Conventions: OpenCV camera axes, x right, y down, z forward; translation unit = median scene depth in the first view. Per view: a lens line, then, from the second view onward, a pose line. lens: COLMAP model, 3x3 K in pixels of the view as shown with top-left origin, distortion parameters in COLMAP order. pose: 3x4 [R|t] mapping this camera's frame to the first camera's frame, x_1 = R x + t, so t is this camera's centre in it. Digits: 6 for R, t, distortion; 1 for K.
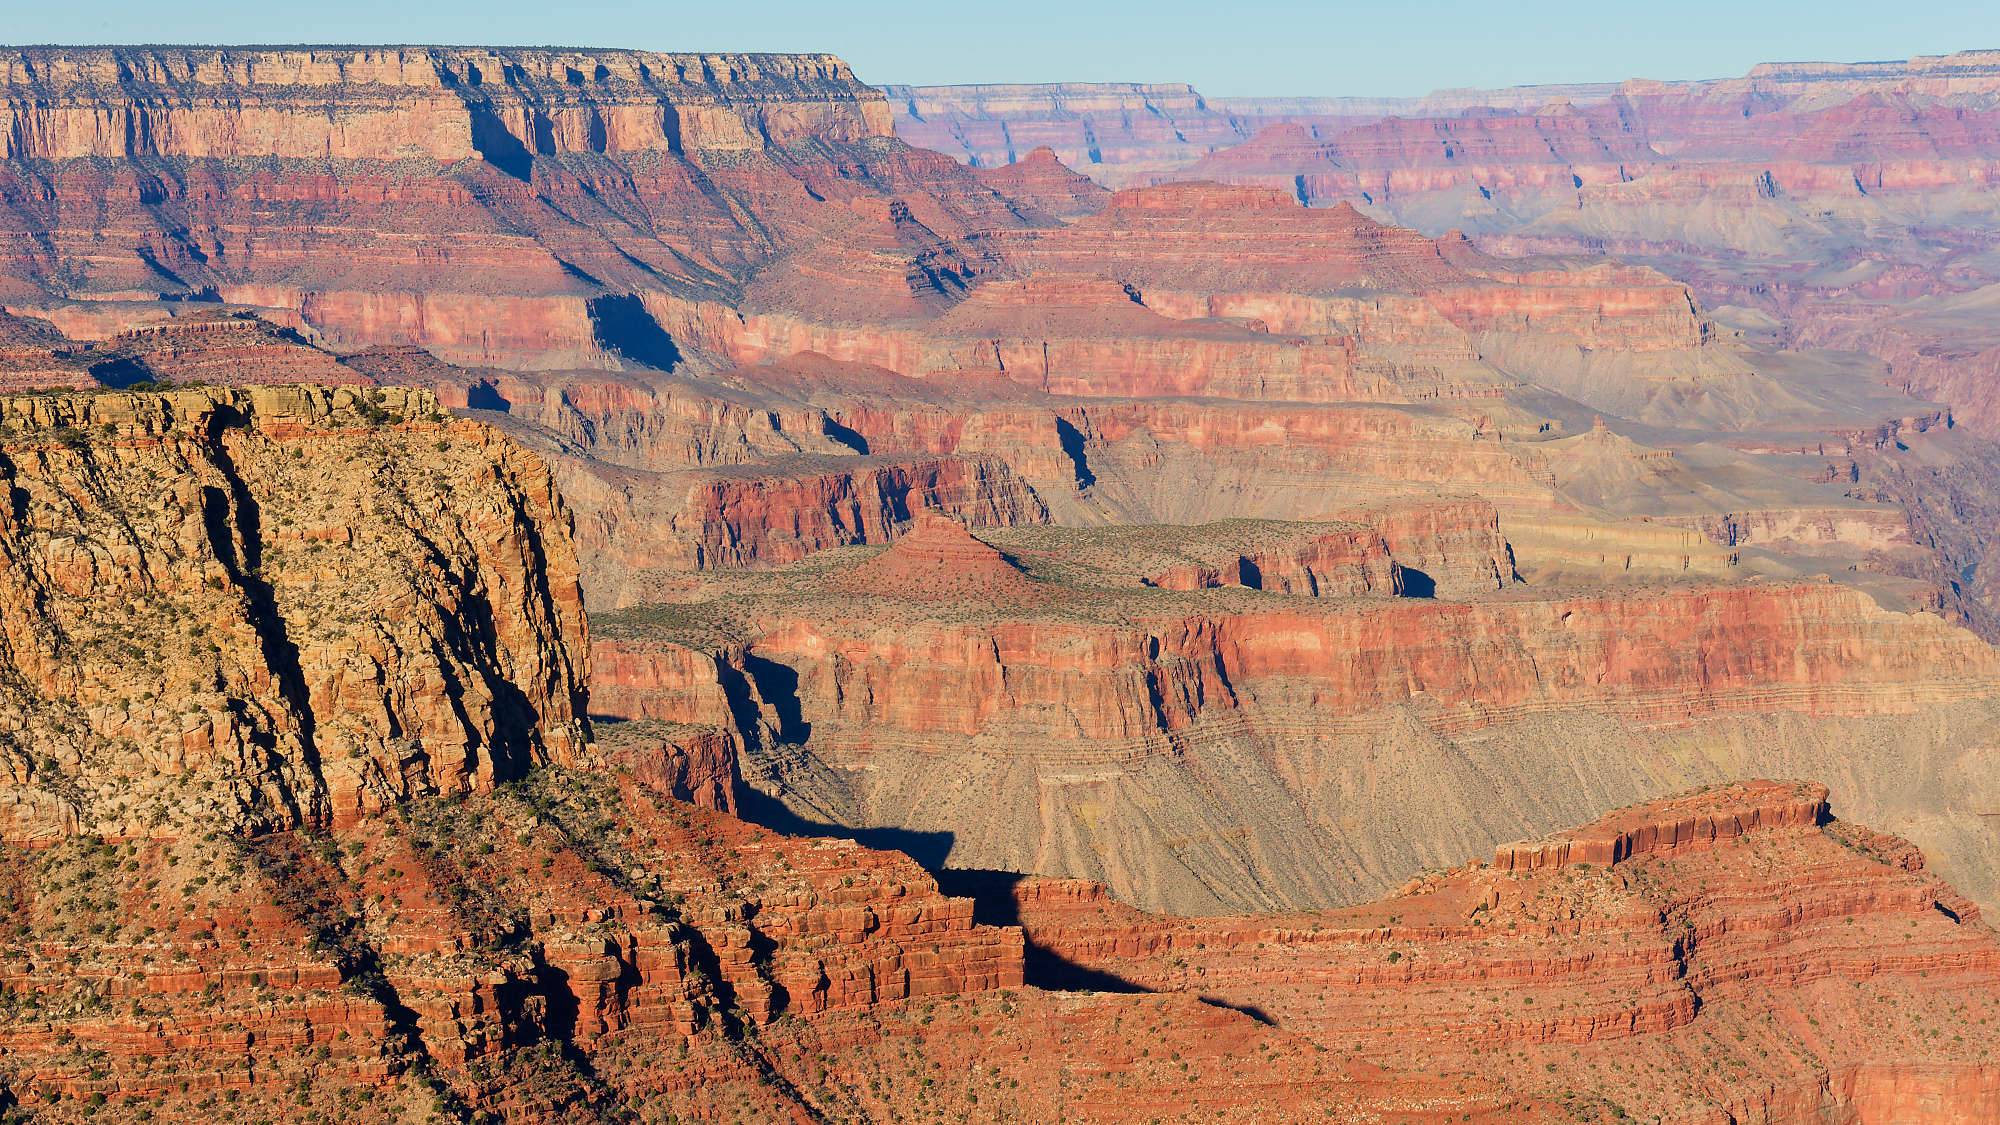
lens RADIAL K [[3818.1, 0, 1000.3], [0, 3818.1, 560.8], [0, 0, 1]] dist [0.045926, 0.000000]
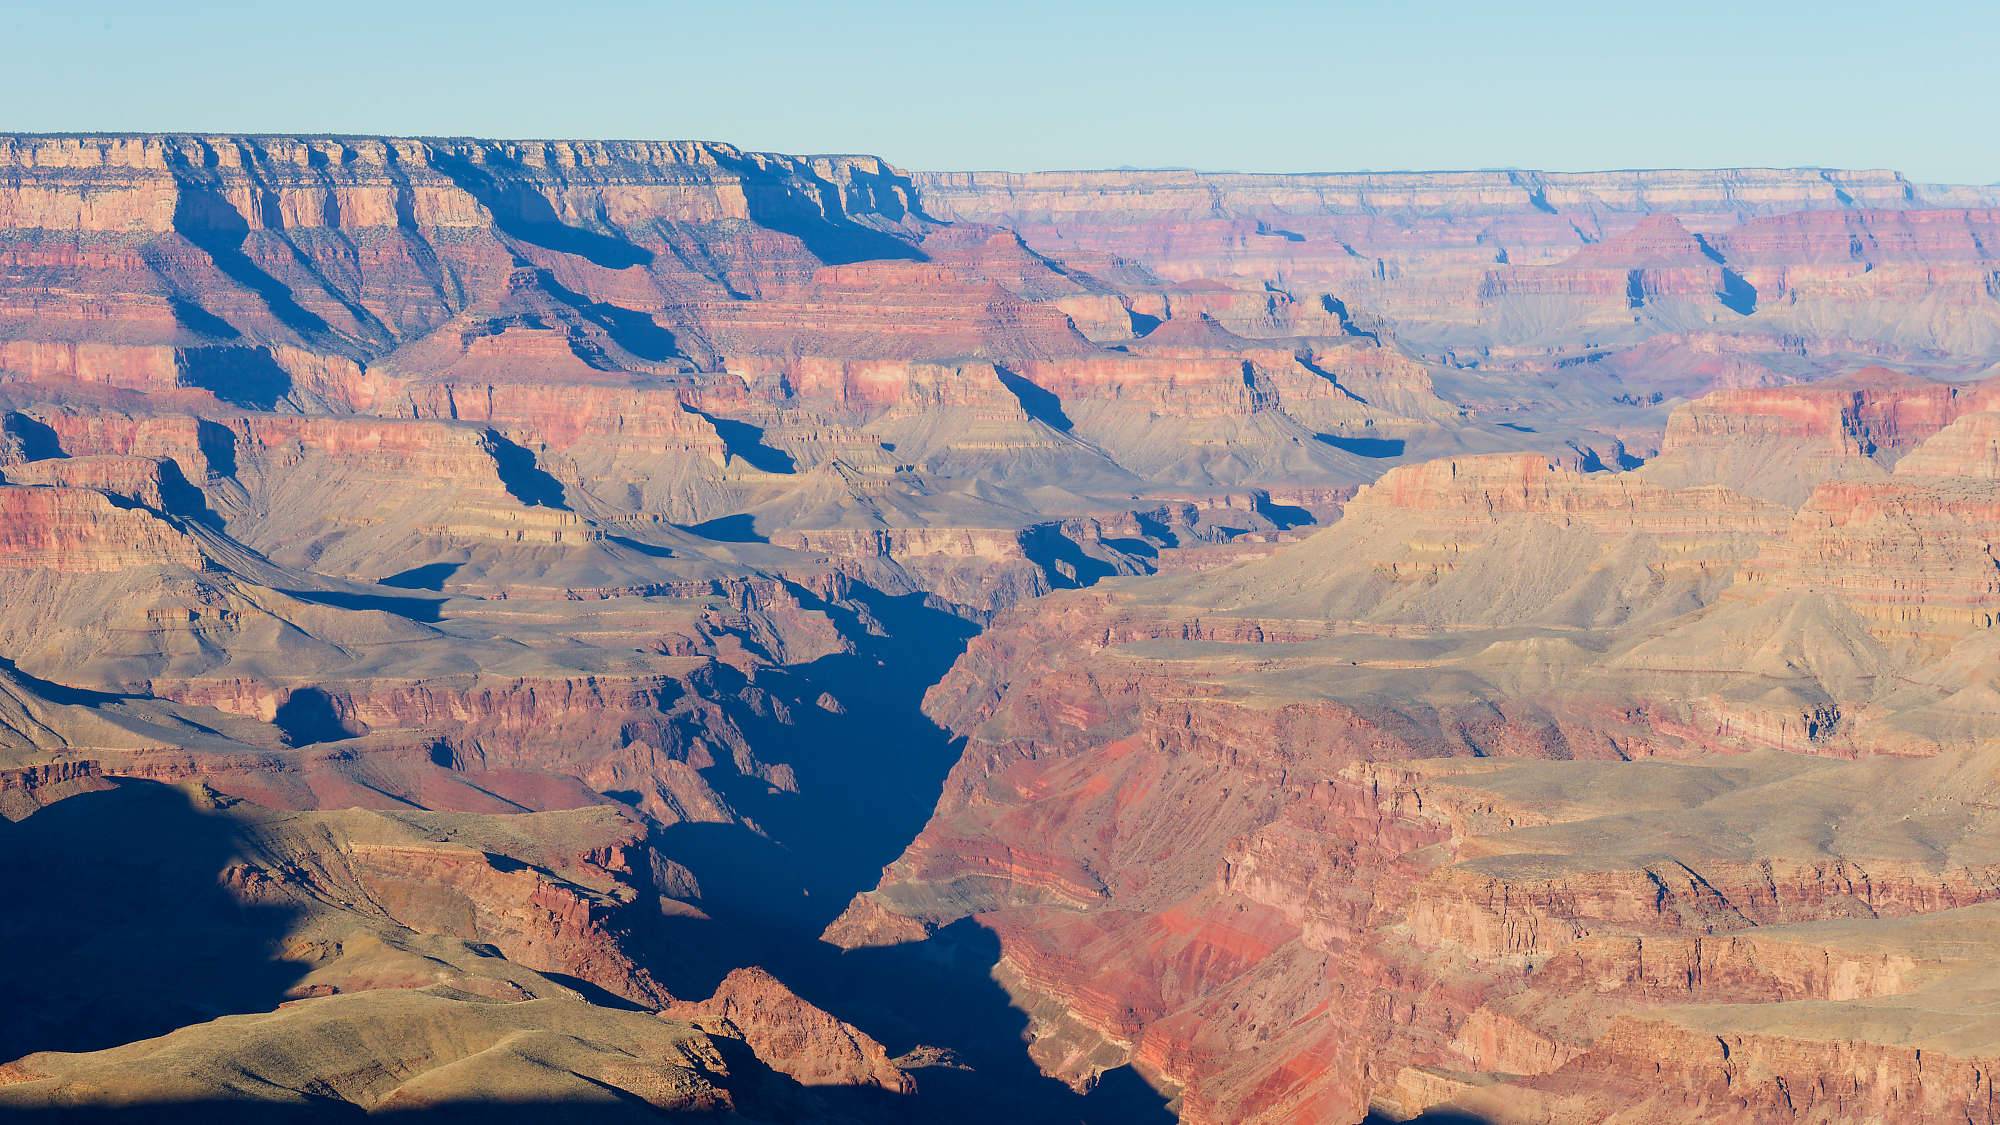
lens RADIAL K [[5027.1, 0, 996.8], [0, 5027.1, 574.3], [0, 0, 1]] dist [0.064010, 0.000000]
pose [[0.964195, 0.025337, -0.263982, 0.496335], [-0.036777, 0.998582, -0.038482, 0.047116], [0.262633, 0.046813, 0.963760, -0.391435]]
